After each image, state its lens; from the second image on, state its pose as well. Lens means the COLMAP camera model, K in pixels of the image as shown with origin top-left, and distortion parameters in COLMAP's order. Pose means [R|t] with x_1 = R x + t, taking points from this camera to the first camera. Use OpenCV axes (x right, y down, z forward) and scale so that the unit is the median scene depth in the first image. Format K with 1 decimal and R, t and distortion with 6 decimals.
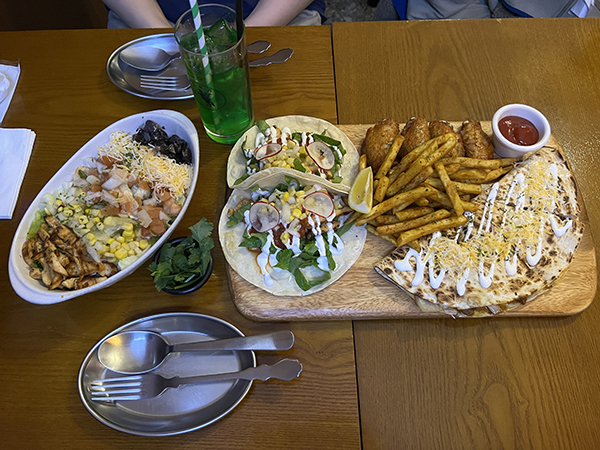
lens RADIAL K [[454.2, 0, 300.0], [0, 454.2, 225.0], [0, 0, 1]] dist [0.051248, -0.095899]
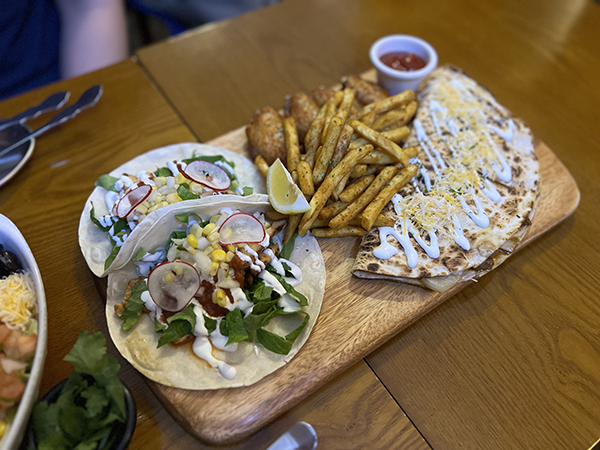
lens RADIAL K [[454.2, 0, 300.0], [0, 454.2, 225.0], [0, 0, 1]] dist [0.051248, -0.095899]
pose [[0.844385, -0.430602, 0.318740, -0.098804], [0.479724, 0.872578, -0.092045, 0.052397], [-0.238491, 0.230629, 0.943362, 0.331516]]
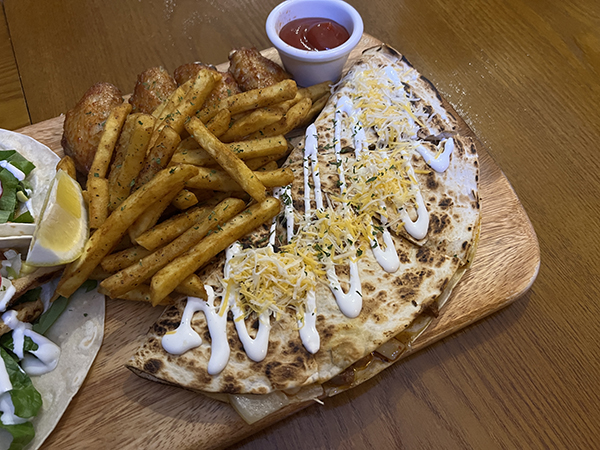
lens RADIAL K [[454.2, 0, 300.0], [0, 454.2, 225.0], [0, 0, 1]] dist [0.051248, -0.095899]
pose [[0.910451, -0.355929, 0.210696, 0.272642], [0.375737, 0.924680, -0.061557, 0.053558], [-0.172916, 0.135211, 0.975612, 0.504312]]
